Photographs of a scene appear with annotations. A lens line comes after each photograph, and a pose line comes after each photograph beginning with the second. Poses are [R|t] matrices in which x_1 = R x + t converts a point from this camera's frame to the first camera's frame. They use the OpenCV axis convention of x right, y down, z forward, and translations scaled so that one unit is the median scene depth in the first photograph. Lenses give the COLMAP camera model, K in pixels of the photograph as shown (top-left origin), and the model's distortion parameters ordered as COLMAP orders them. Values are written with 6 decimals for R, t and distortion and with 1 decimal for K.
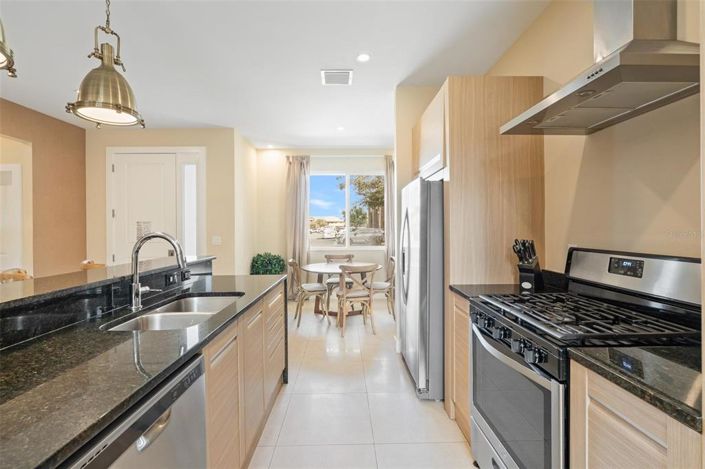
lens RADIAL K [[321.7, 0, 353.1], [0, 321.7, 230.2], [0, 0, 1]] dist [-0.021584, 0.000912]
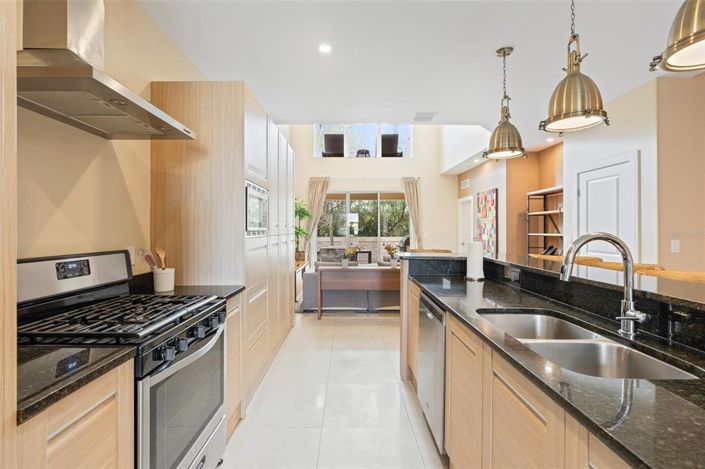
lens RADIAL K [[321.7, 0, 351.5], [0, 321.7, 231.1], [0, 0, 1]] dist [-0.021584, 0.000912]
pose [[-0.999967, 0.007052, 0.004014, -0.040693], [0.007072, 0.999962, 0.005012, -0.004918], [-0.003979, 0.005040, -0.999979, 1.857594]]
